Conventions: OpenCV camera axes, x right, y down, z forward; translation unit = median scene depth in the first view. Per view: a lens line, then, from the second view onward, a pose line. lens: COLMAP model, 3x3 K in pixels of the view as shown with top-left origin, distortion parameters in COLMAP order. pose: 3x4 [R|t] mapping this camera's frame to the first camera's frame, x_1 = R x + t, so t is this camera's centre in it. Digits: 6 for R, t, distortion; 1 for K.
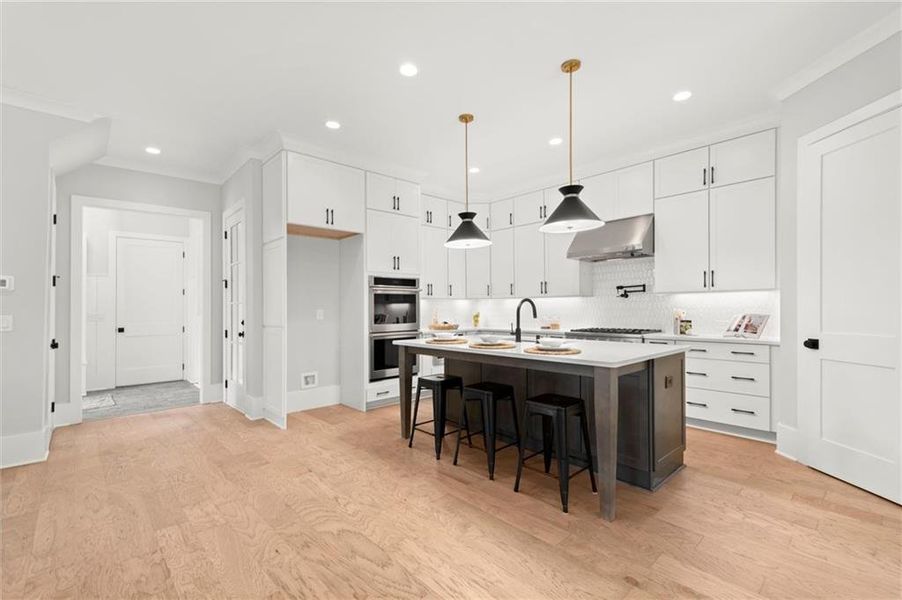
lens RADIAL K [[400.9, 0, 445.3], [0, 400.9, 301.2], [0, 0, 1]] dist [0.003510, 0.000221]
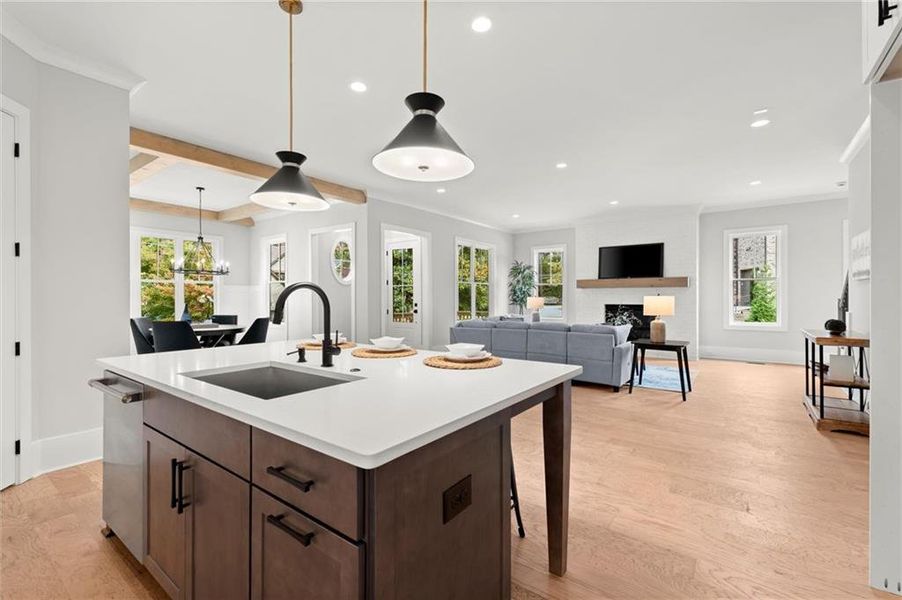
lens RADIAL K [[400.9, 0, 445.3], [0, 400.9, 301.2], [0, 0, 1]] dist [0.003510, 0.000221]
pose [[-0.983624, 0.013299, -0.179740, 0.106720], [0.015429, 0.999826, -0.010458, 0.025500], [0.179569, -0.013060, -0.983659, 1.372520]]
